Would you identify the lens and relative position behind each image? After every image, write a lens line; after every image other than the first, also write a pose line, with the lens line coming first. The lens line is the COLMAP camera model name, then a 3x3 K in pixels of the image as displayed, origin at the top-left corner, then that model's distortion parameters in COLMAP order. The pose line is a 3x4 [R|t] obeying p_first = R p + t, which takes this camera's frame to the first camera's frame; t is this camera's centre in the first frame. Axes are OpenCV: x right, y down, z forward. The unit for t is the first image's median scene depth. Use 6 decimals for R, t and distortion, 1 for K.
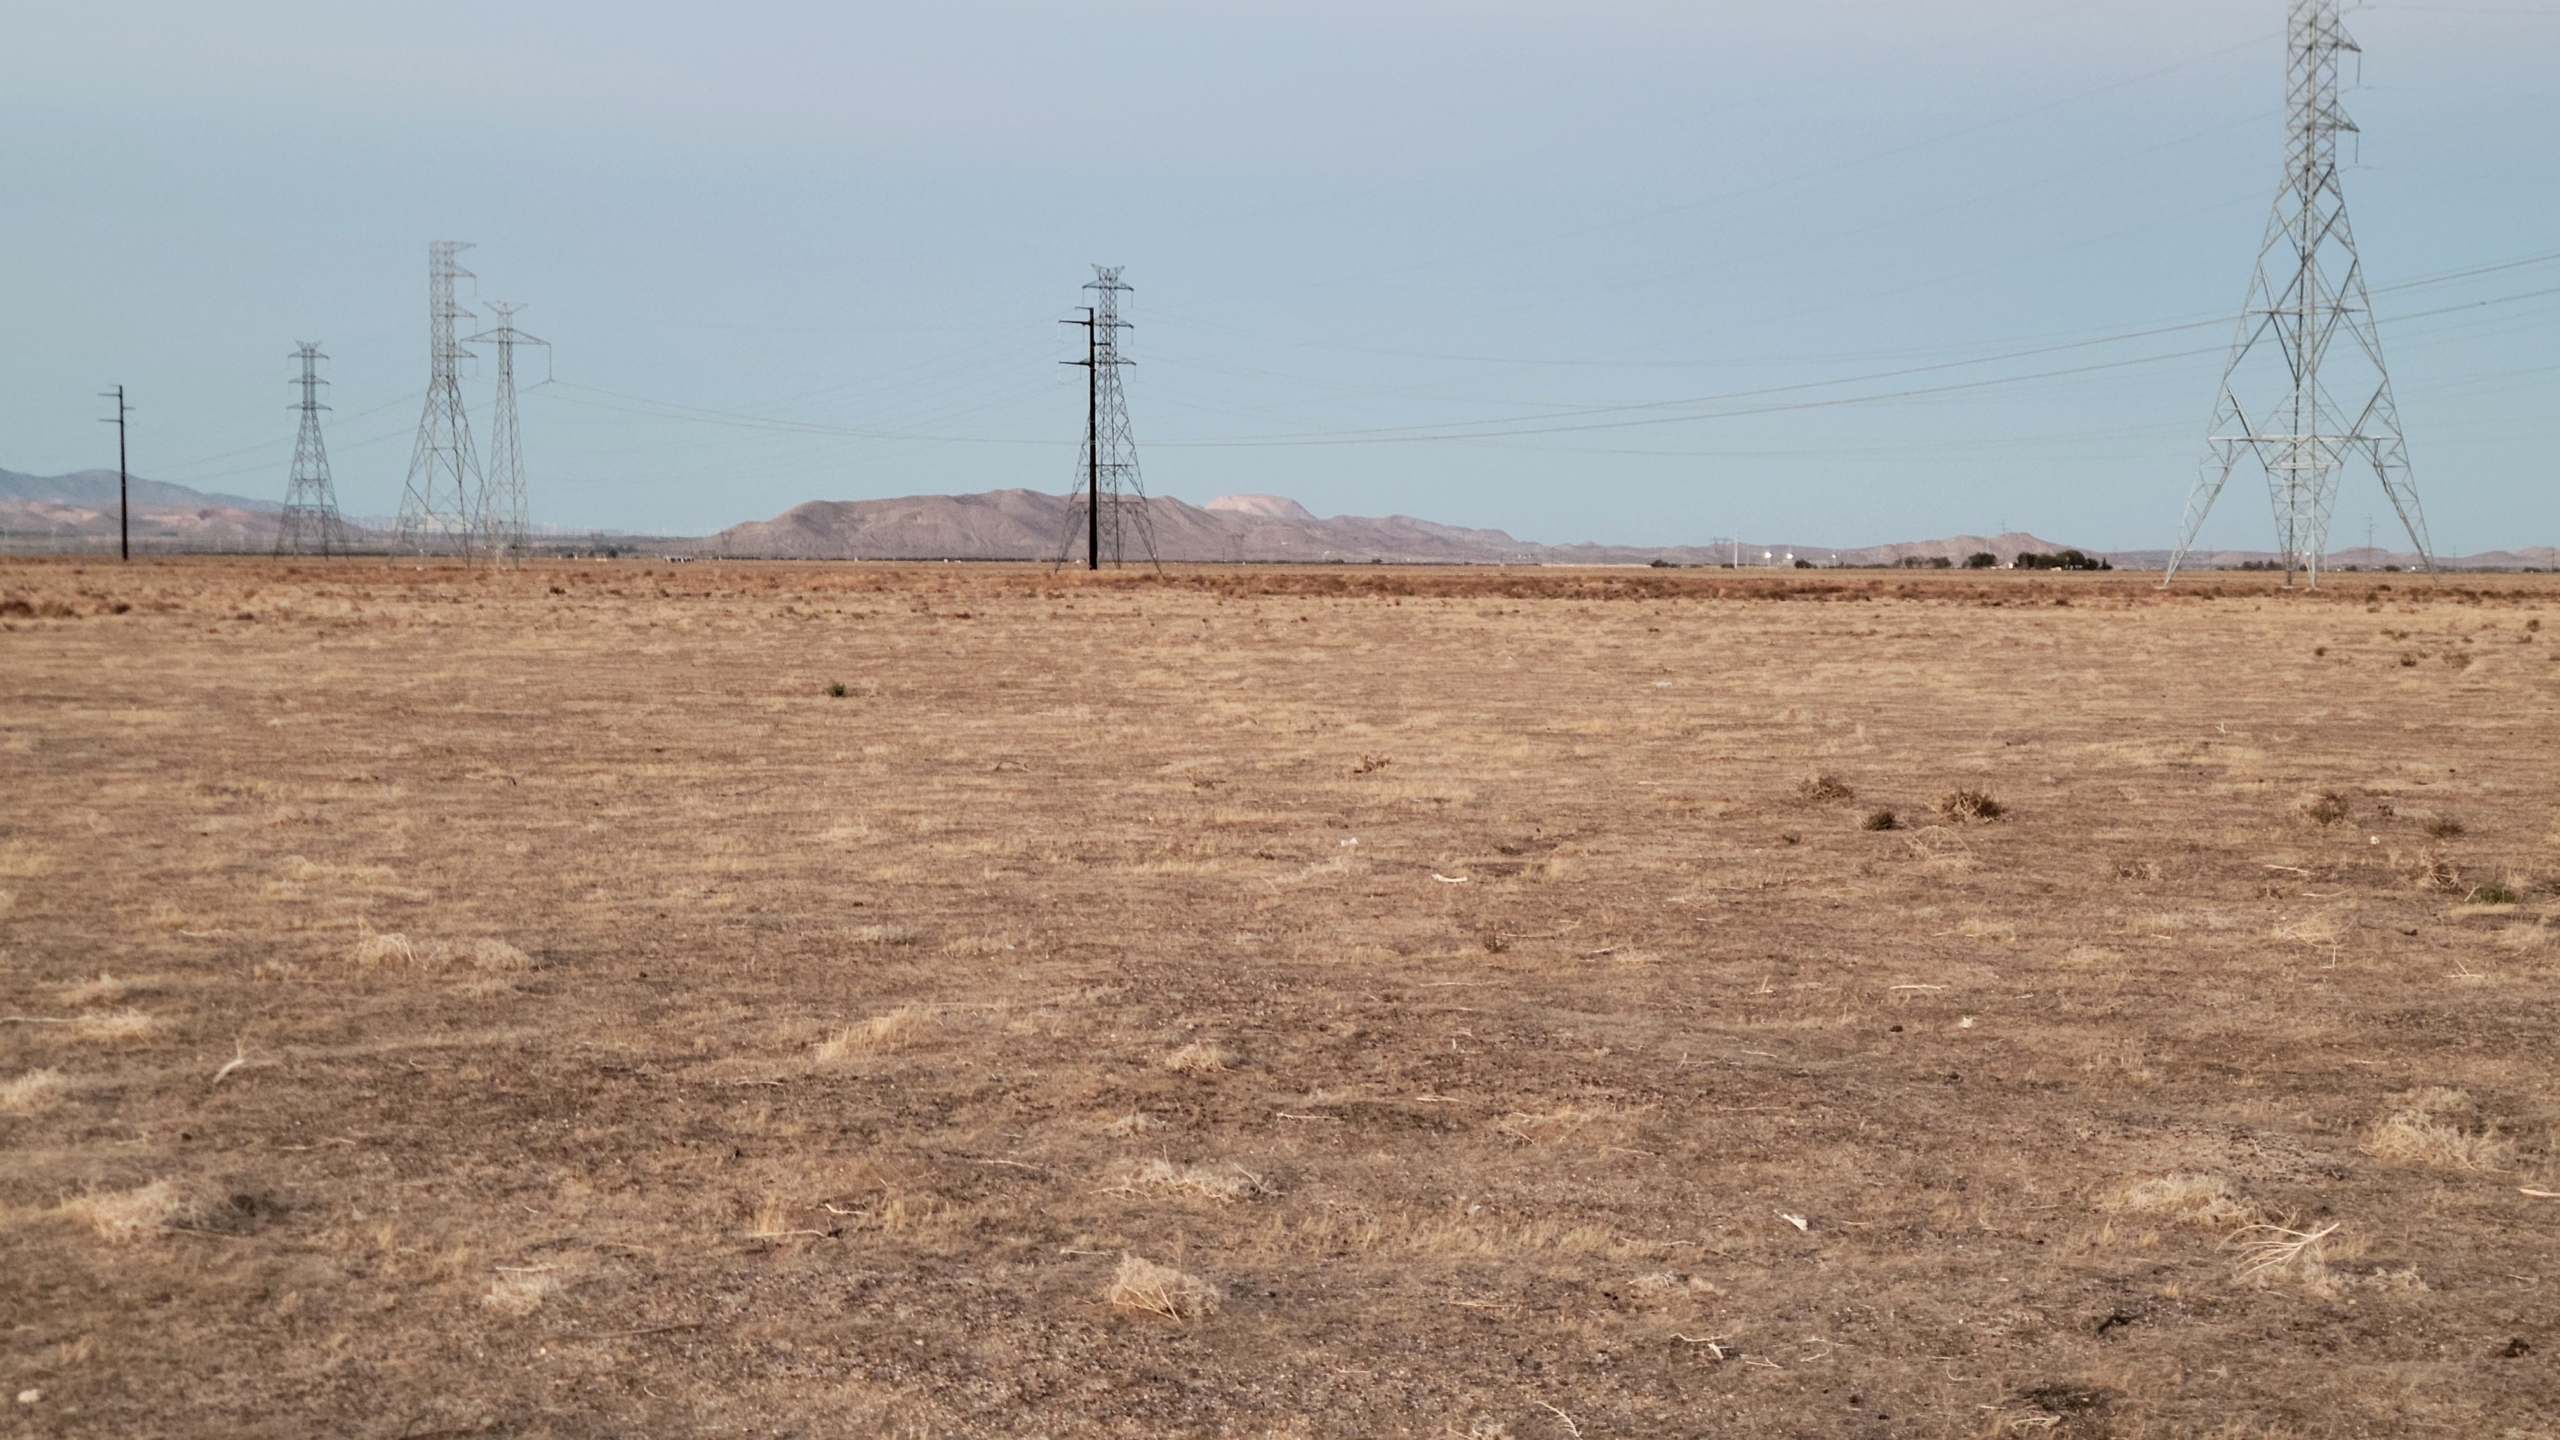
lens RADIAL K [[3730.7, 0, 1283.6], [0, 3730.7, 720.7], [0, 0, 1]] dist [0.077185, 0.000000]
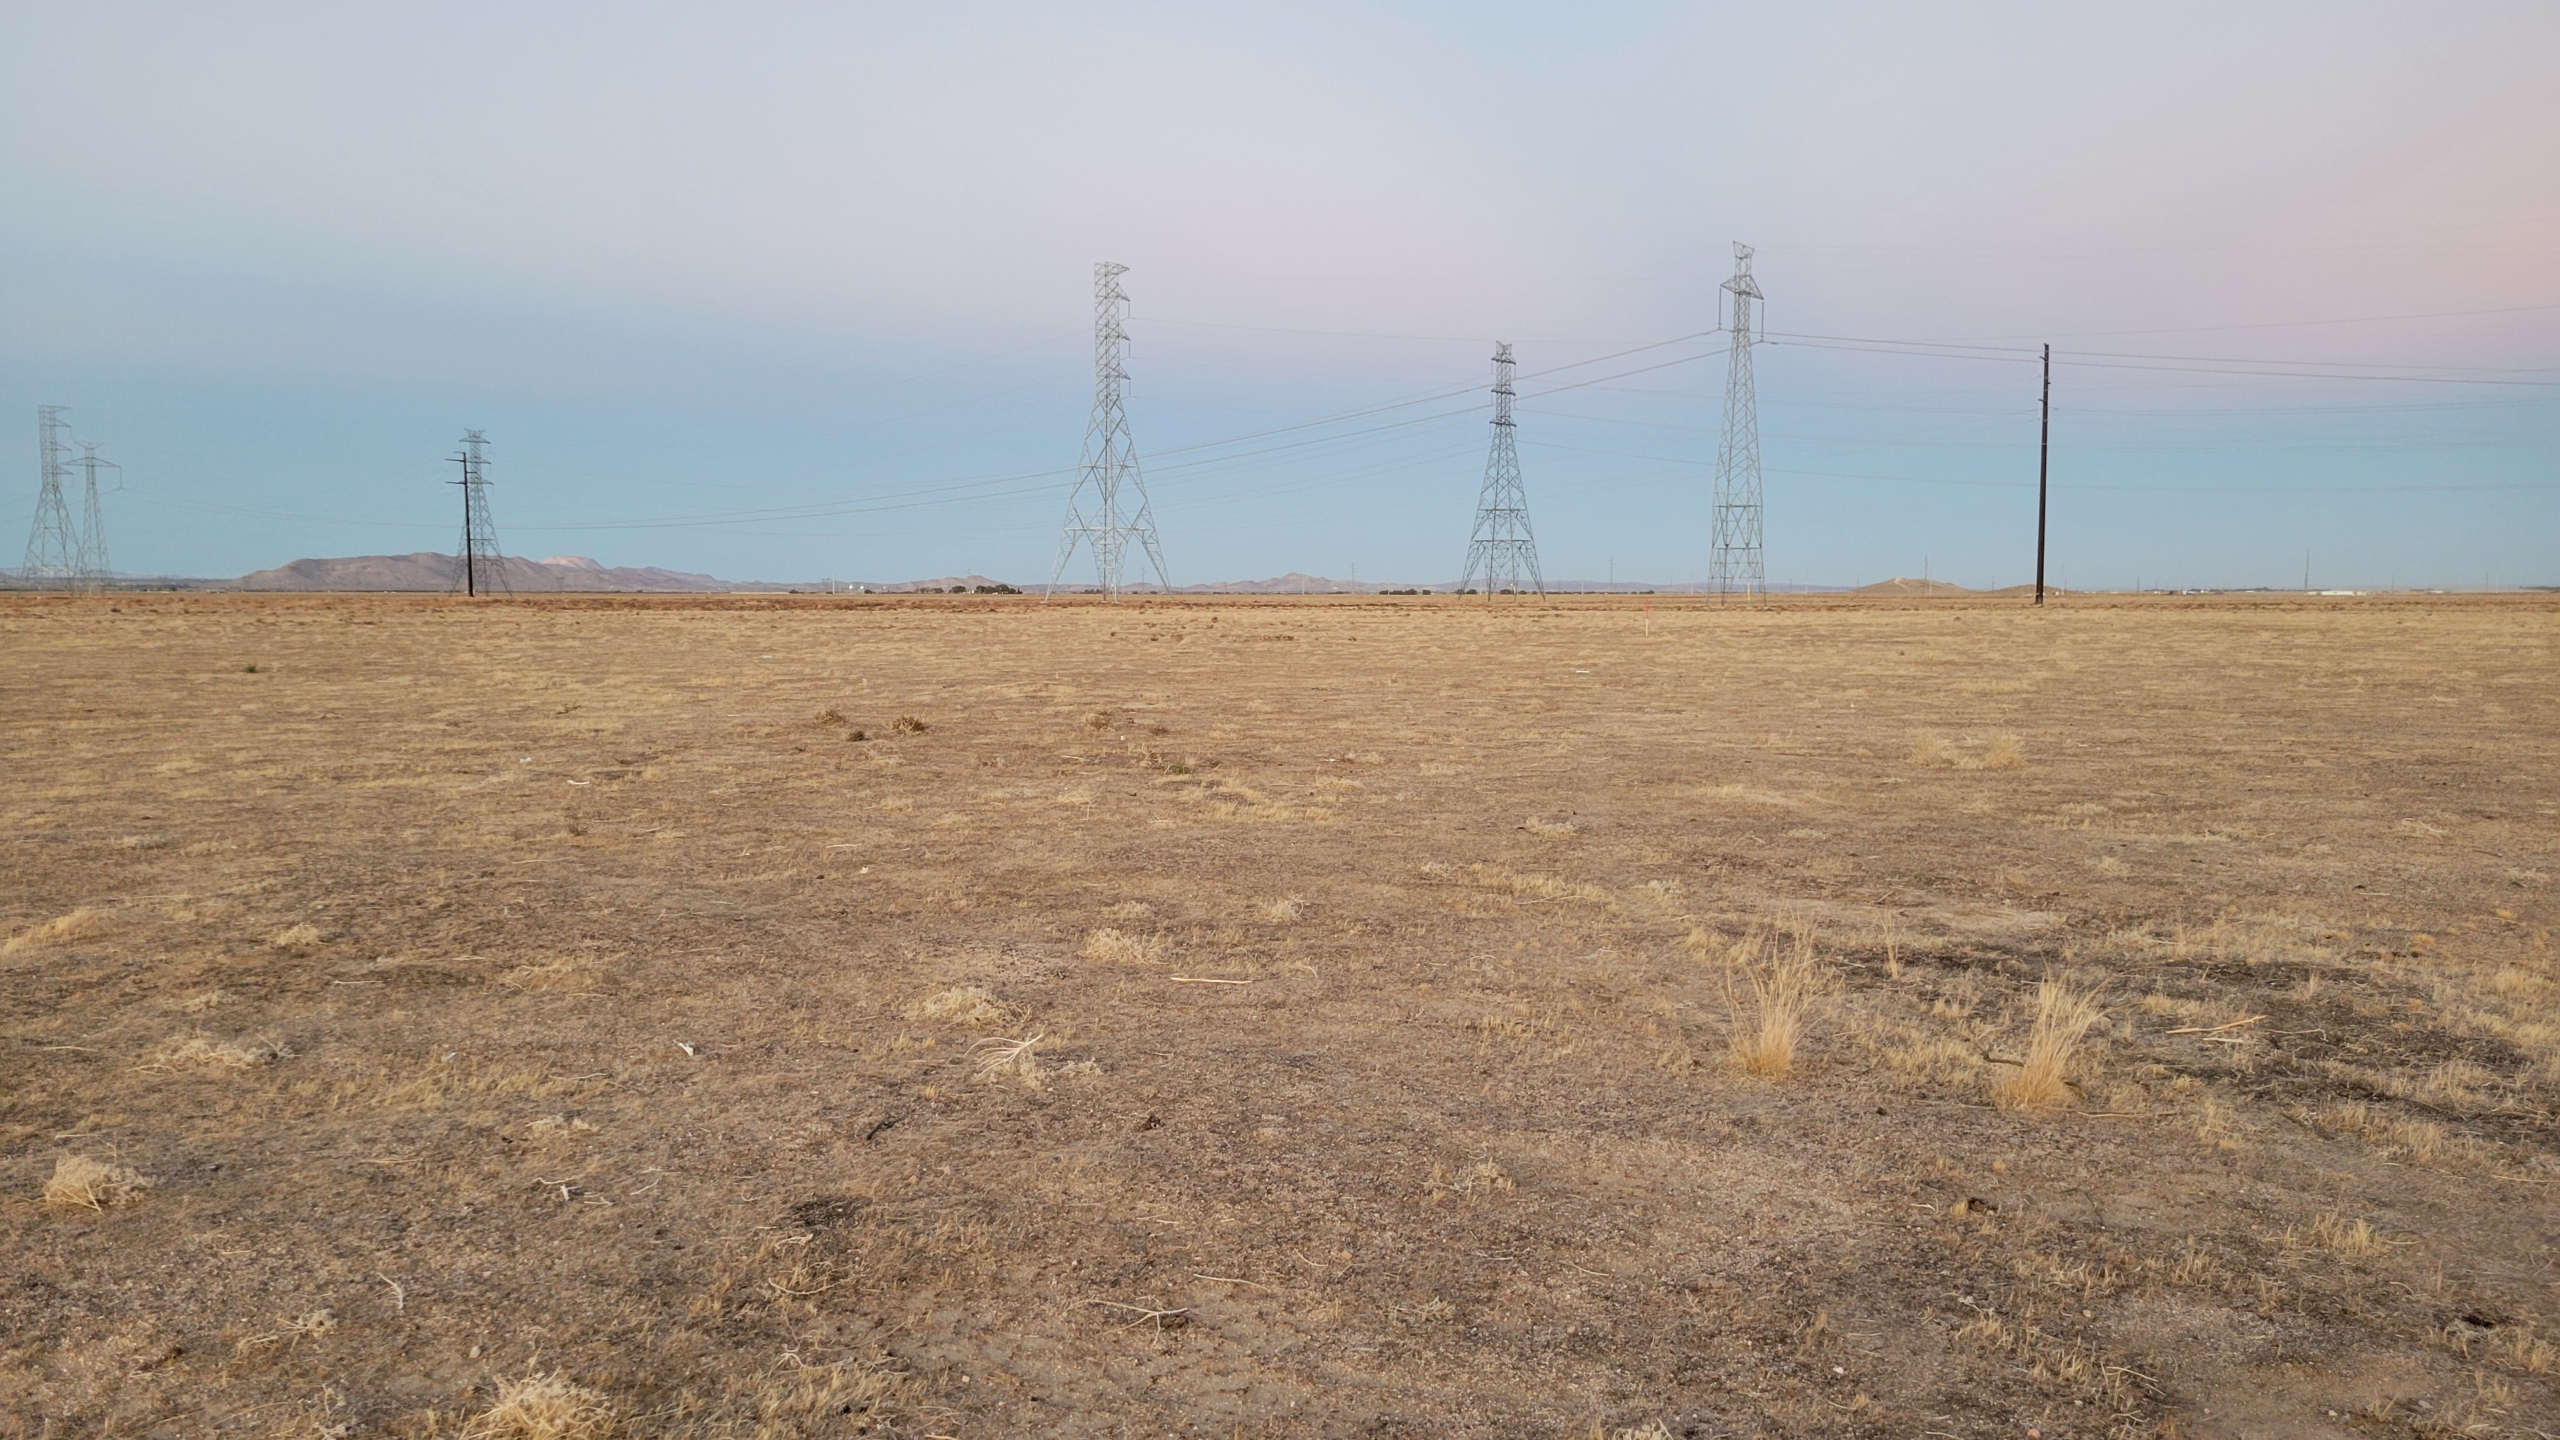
lens RADIAL K [[2905.4, 0, 1282.9], [0, 2905.4, 721.8], [0, 0, 1]] dist [0.083504, 0.000000]
pose [[0.932184, -0.023008, 0.361252, -0.139775], [0.021174, 0.999735, 0.009034, 0.011360], [-0.361364, -0.000773, 0.932424, -0.332447]]
